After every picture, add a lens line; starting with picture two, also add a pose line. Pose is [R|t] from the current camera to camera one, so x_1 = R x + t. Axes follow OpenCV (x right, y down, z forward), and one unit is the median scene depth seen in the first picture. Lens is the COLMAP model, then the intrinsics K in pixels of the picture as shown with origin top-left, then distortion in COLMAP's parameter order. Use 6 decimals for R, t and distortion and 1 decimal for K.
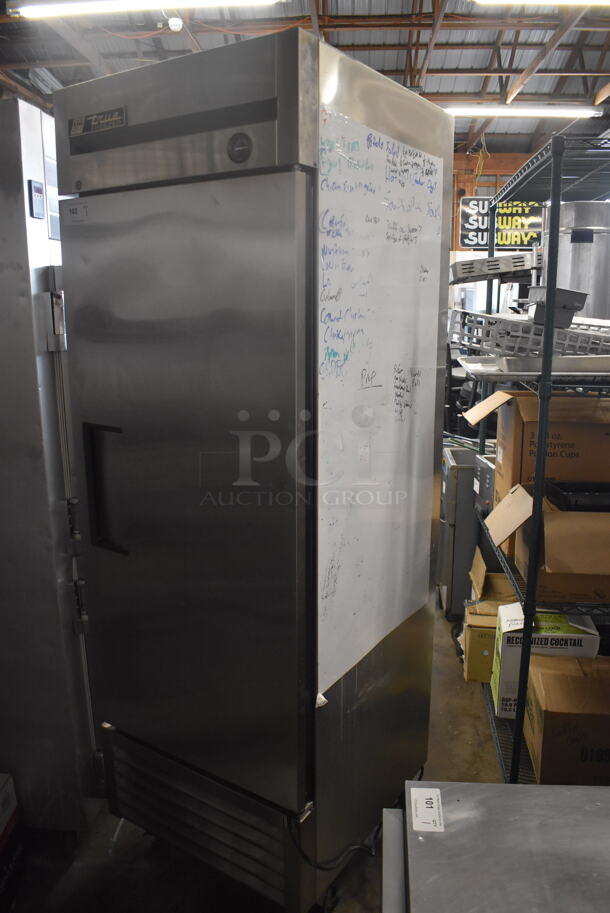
lens RADIAL K [[704.7, 0, 305.0], [0, 704.7, 456.5], [0, 0, 1]] dist [-0.085978, 0.000700]
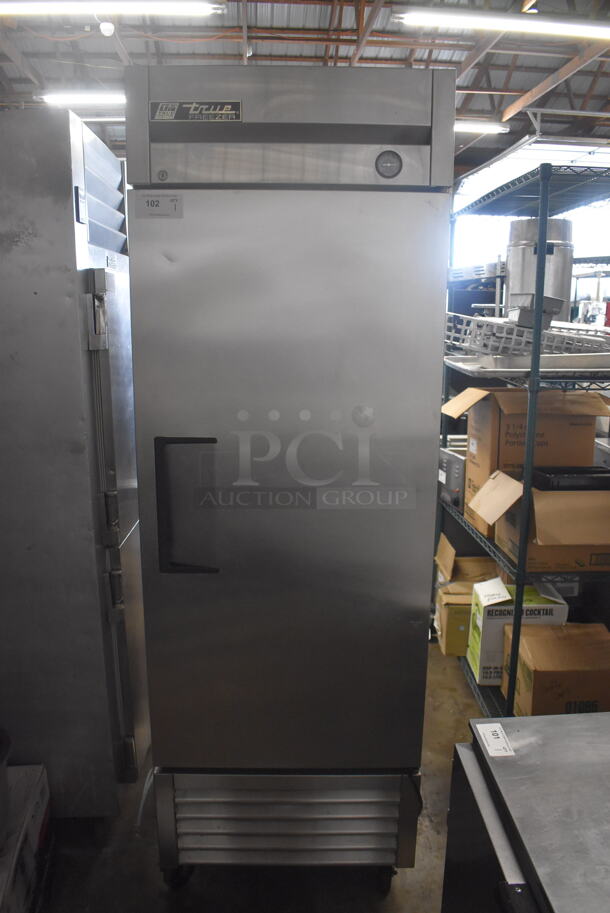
lens RADIAL K [[704.7, 0, 305.0], [0, 704.7, 456.5], [0, 0, 1]] dist [-0.085978, 0.000700]
pose [[0.990501, -0.021753, 0.135773, -0.137733], [0.022842, 0.999718, -0.006473, 0.016006], [-0.135594, 0.009513, 0.990719, -0.057286]]
